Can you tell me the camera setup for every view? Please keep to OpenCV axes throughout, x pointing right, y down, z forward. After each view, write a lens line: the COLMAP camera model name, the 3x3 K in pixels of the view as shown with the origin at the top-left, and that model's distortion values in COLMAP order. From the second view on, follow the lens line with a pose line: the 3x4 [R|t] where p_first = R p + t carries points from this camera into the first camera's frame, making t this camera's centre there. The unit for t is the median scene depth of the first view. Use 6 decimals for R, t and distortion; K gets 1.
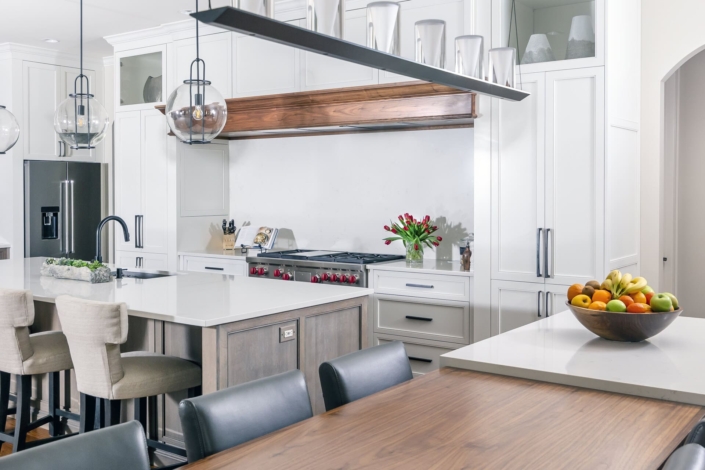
lens RADIAL K [[790.2, 0, 332.5], [0, 790.2, 216.3], [0, 0, 1]] dist [-0.010065, 0.000000]
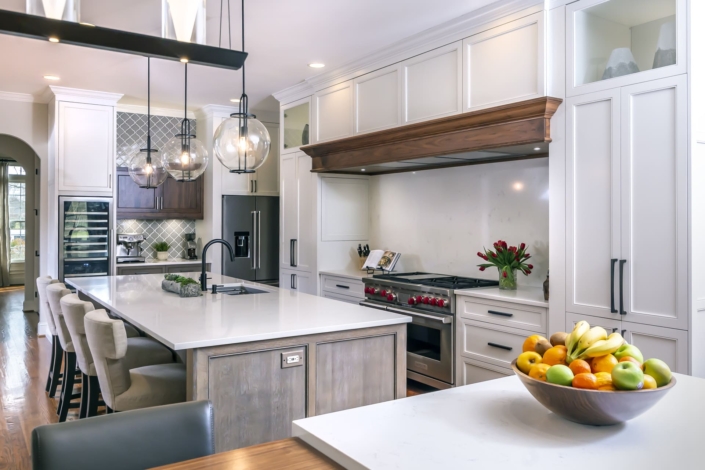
lens RADIAL K [[601.1, 0, 346.7], [0, 601.1, 230.1], [0, 0, 1]] dist [-0.005656, -0.011539]
pose [[0.938716, 0.008093, -0.344596, 0.175220], [-0.014567, 0.999763, -0.016202, -0.001981], [0.344383, 0.020229, 0.938611, 0.204175]]
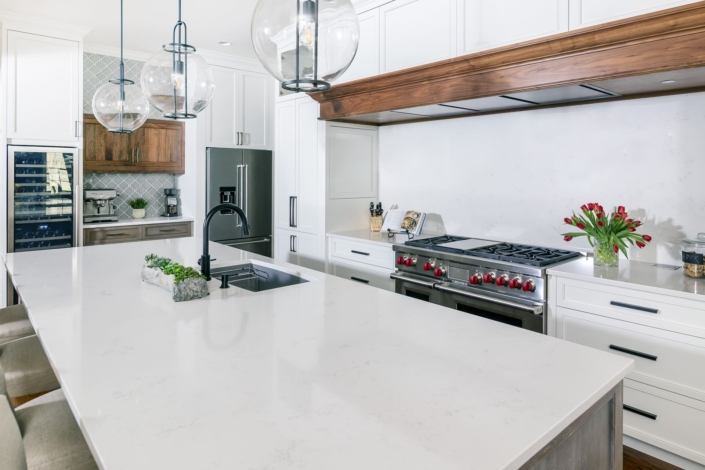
lens RADIAL K [[456.0, 0, 341.4], [0, 456.0, 179.9], [0, 0, 1]] dist [-0.004851, 0.002851]
pose [[0.974809, 0.007823, -0.222903, -0.052630], [-0.012538, 0.999726, -0.019748, -0.014819], [0.222688, 0.022045, 0.974641, 0.495294]]
